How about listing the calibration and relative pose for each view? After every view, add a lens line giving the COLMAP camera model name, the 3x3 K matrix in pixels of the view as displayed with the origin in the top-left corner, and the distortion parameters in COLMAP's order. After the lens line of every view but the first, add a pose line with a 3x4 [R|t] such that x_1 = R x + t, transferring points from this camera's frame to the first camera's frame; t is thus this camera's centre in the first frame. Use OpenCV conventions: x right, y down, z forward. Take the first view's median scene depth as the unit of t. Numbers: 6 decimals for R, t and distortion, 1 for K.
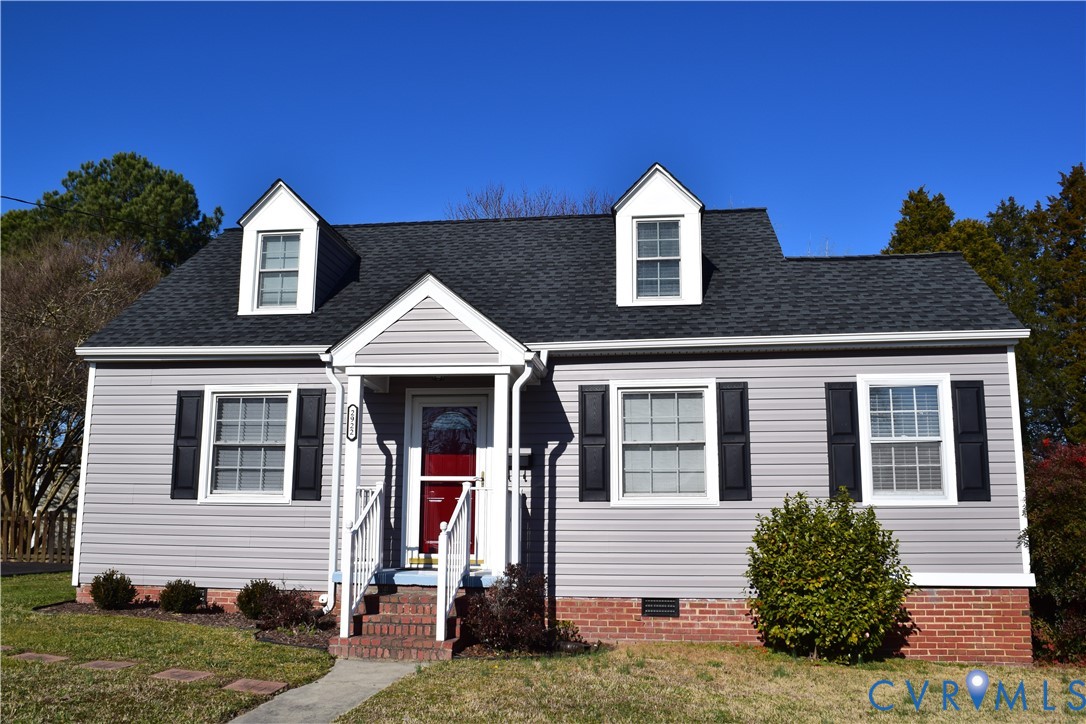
lens RADIAL K [[941.4, 0, 543.7], [0, 941.4, 359.1], [0, 0, 1]] dist [-0.087222, 0.033579]
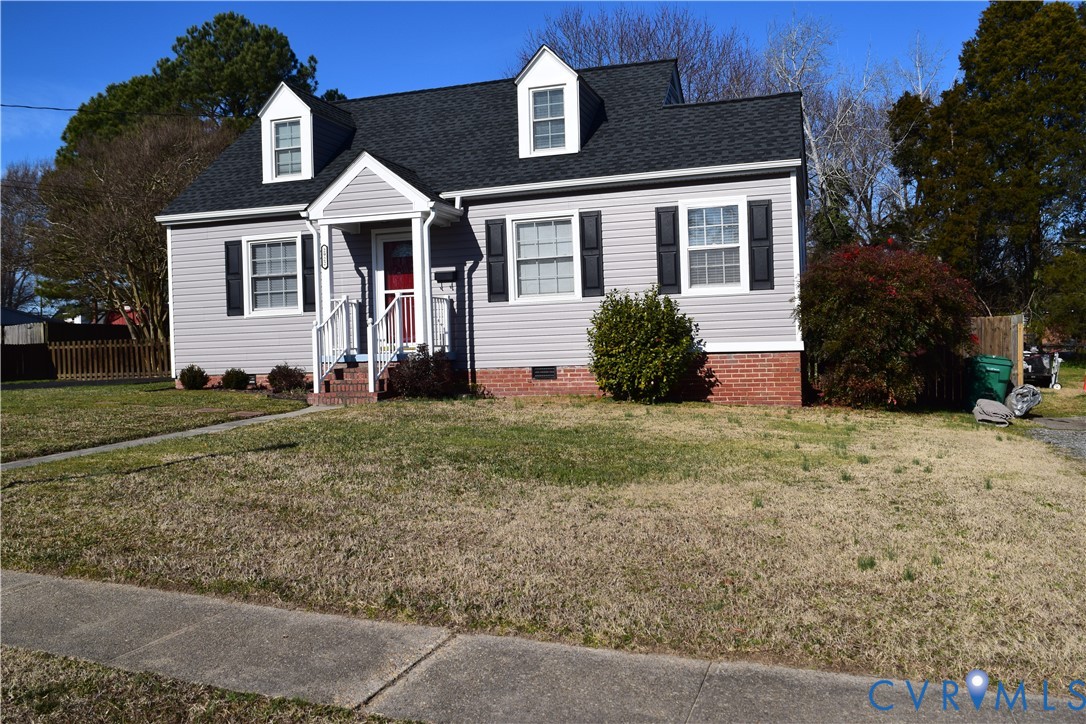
lens RADIAL K [[1020.7, 0, 542.6], [0, 1020.7, 362.5], [0, 0, 1]] dist [-0.089638, 0.000000]
pose [[0.981764, -0.036444, -0.186576, 0.399857], [0.071031, 0.980691, 0.182208, -0.034549], [0.176333, -0.192138, 0.965396, -0.490116]]
